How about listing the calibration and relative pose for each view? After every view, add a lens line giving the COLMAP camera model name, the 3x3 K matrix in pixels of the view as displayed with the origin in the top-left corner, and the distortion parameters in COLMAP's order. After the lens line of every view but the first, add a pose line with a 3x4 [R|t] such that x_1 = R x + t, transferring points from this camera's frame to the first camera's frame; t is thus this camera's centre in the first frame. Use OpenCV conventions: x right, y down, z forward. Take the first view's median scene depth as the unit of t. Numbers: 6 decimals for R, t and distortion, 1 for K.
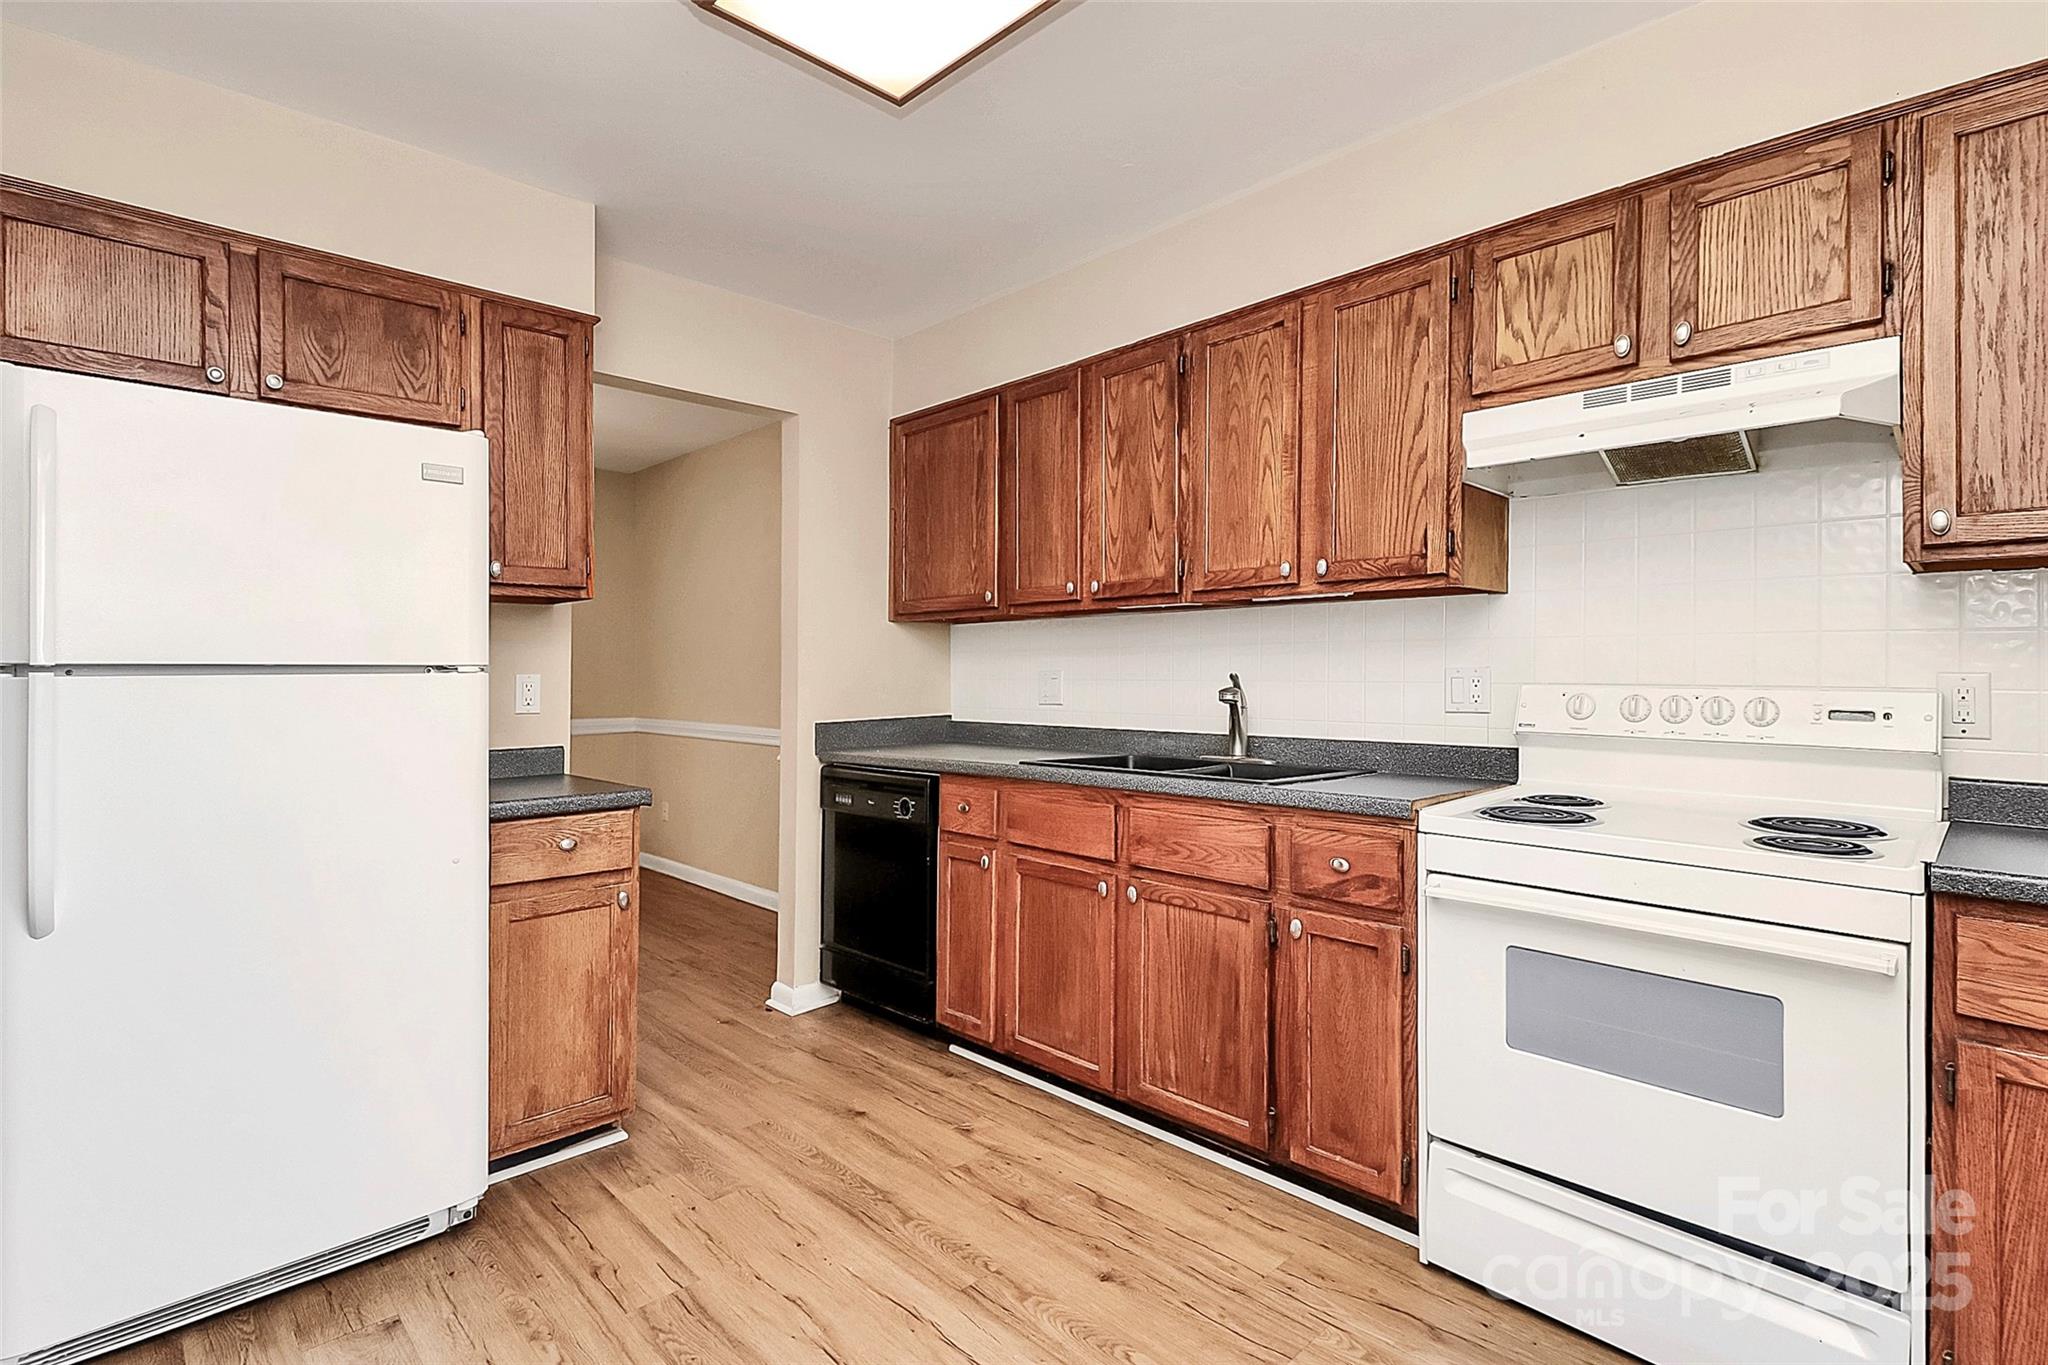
lens RADIAL K [[979.4, 0, 1031.3], [0, 979.4, 679.9], [0, 0, 1]] dist [-0.001734, -0.004526]
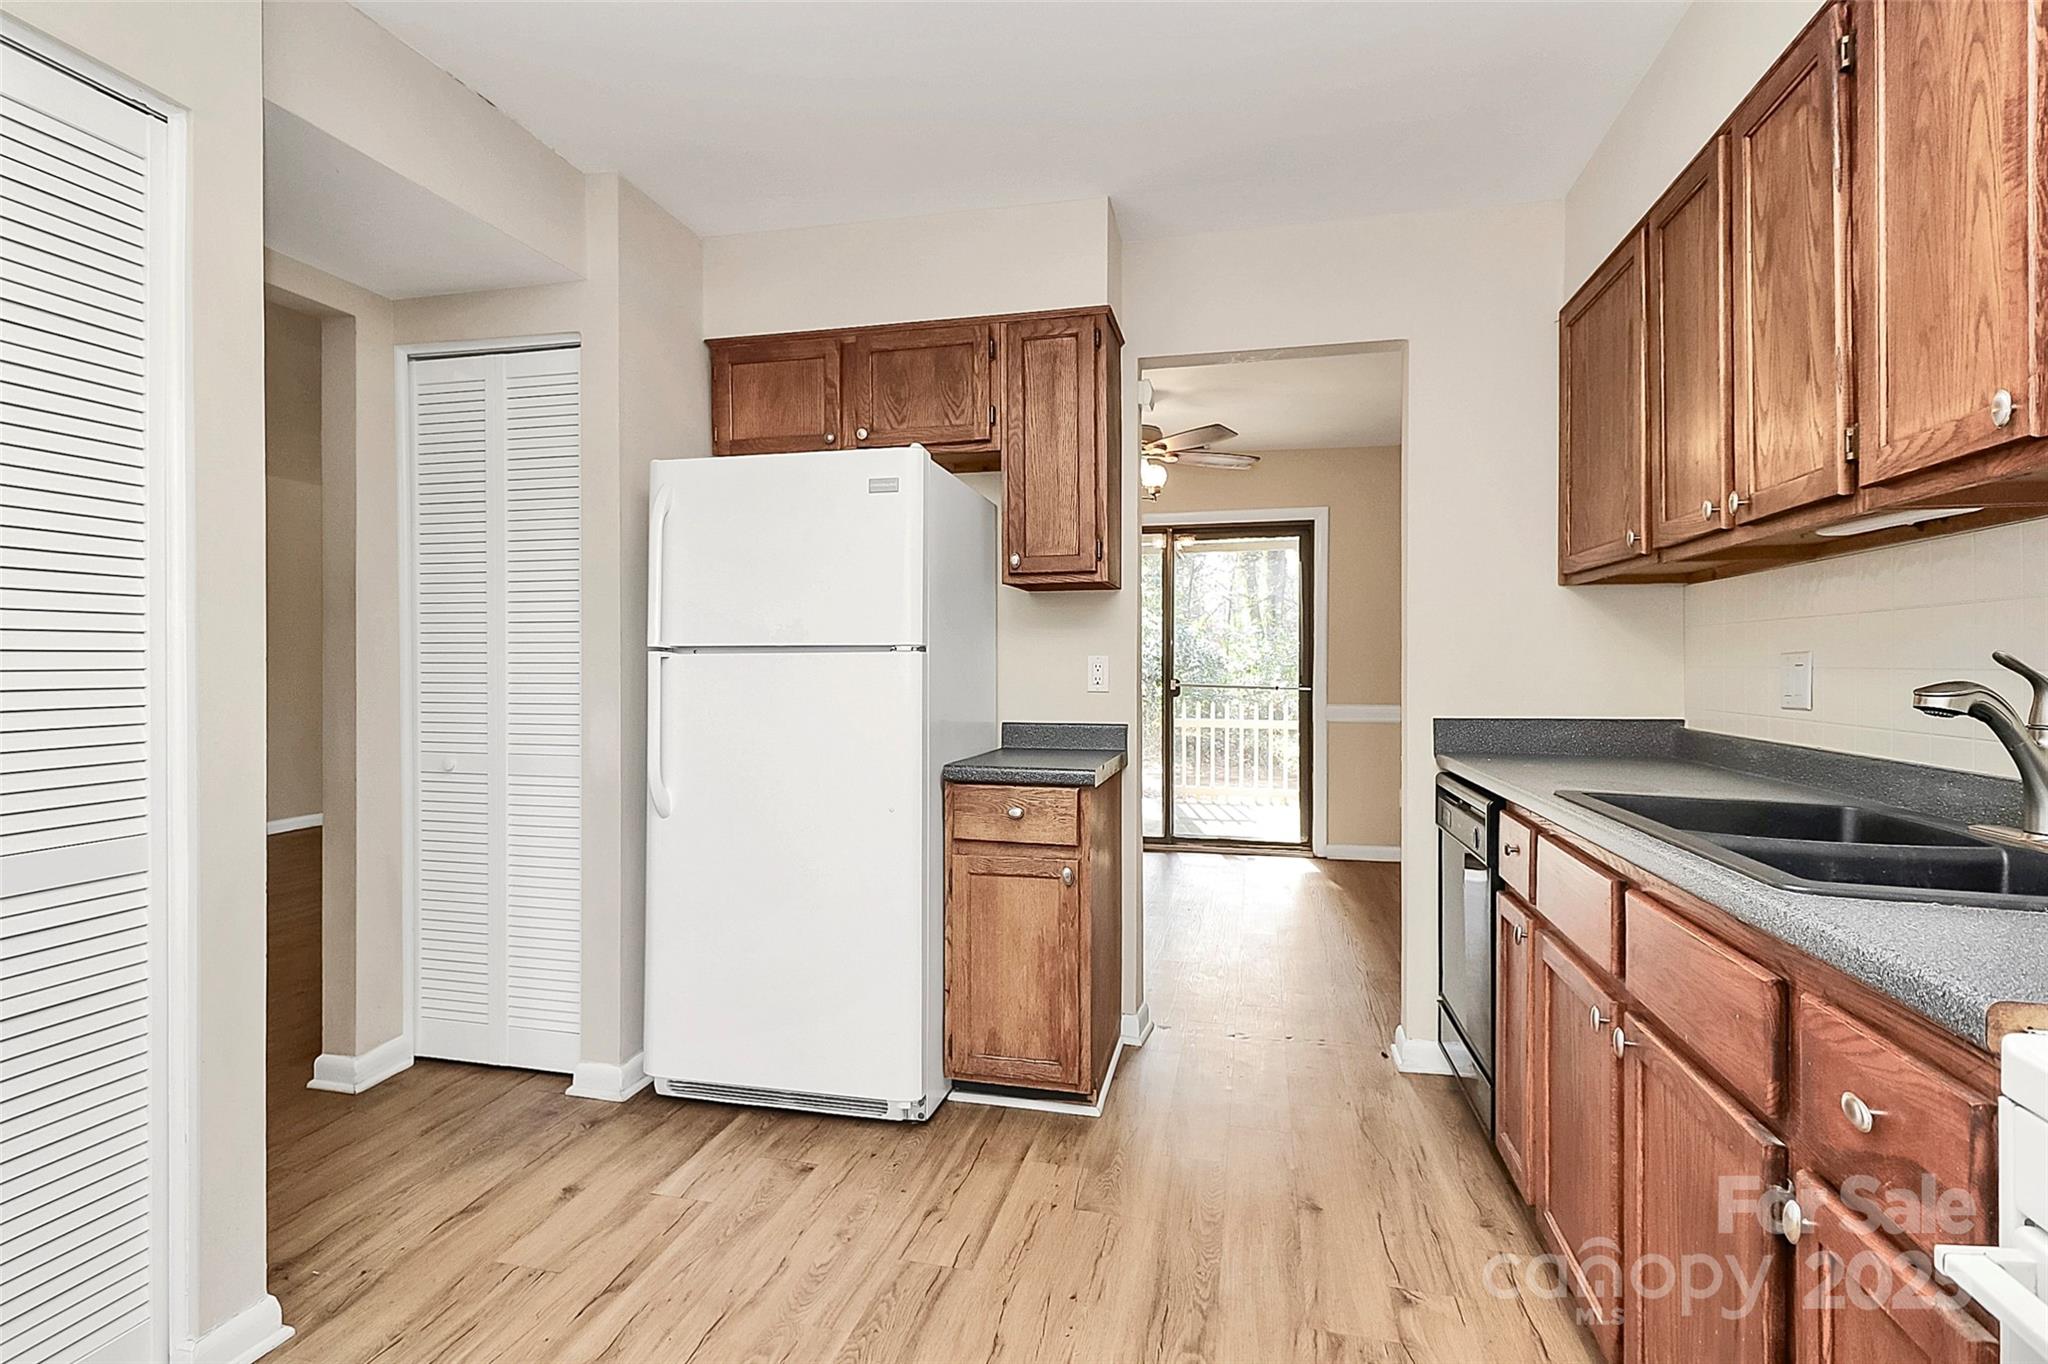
lens RADIAL K [[979.4, 0, 1023.4], [0, 979.4, 664.9], [0, 0, 1]] dist [-0.001734, -0.004526]
pose [[0.523755, 0.007629, -0.851835, 0.433744], [-0.010799, 0.999939, 0.002316, 0.004104], [0.851801, 0.007986, 0.523805, 0.440752]]
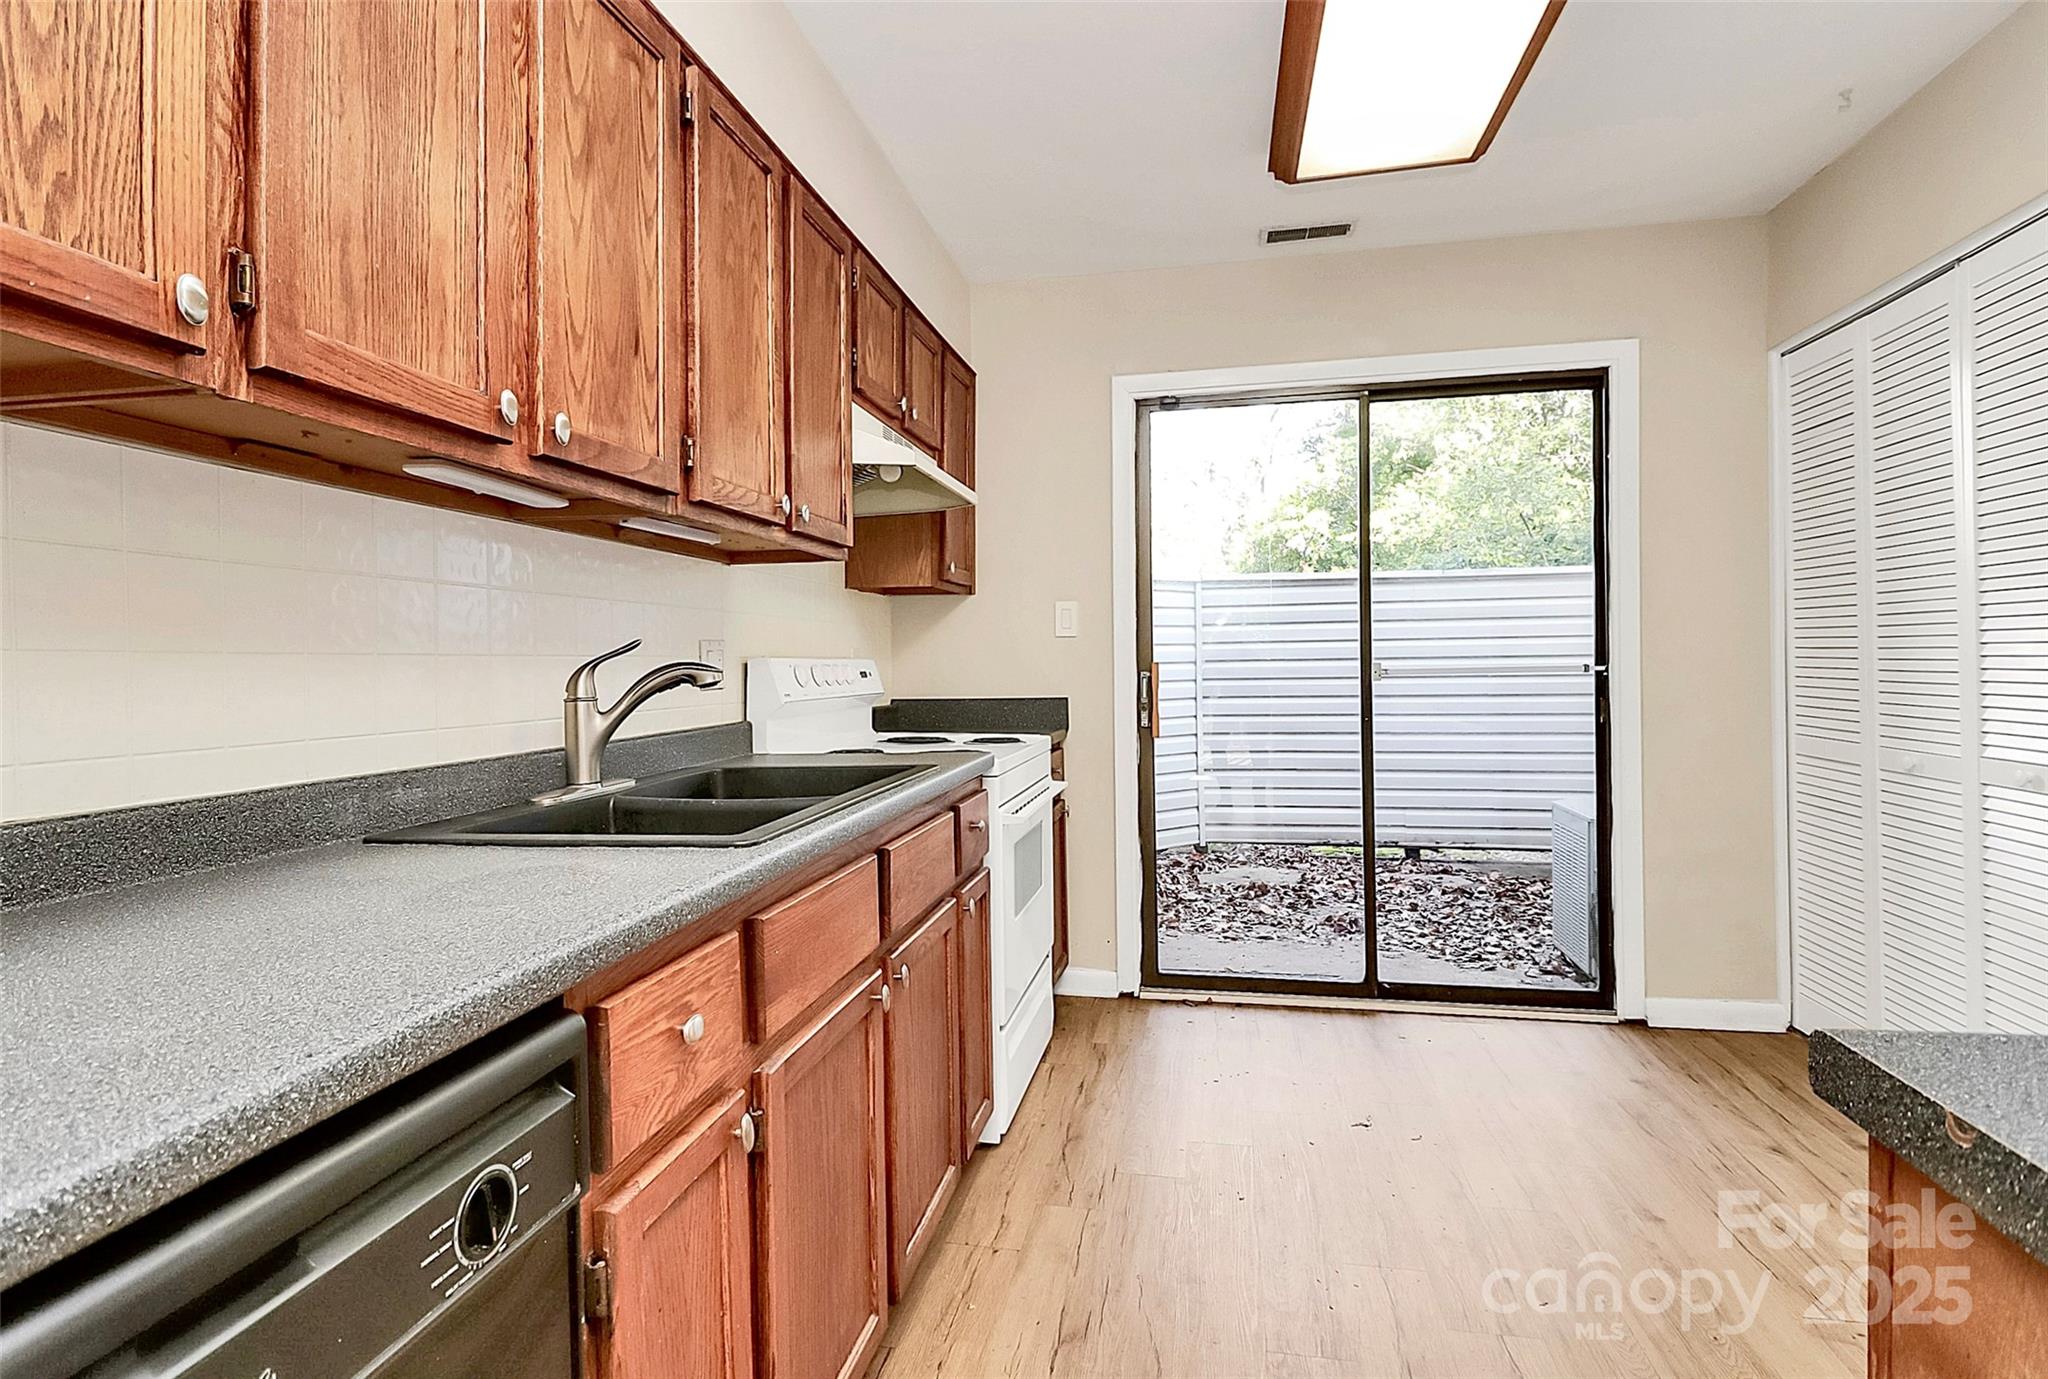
lens RADIAL K [[979.4, 0, 1019.8], [0, 979.4, 672.7], [0, 0, 1]] dist [-0.001734, -0.004526]
pose [[-0.556203, 0.001050, 0.831046, -0.511132], [0.014644, 0.999856, 0.008537, 0.012566], [-0.830918, 0.016919, -0.556138, 1.378332]]
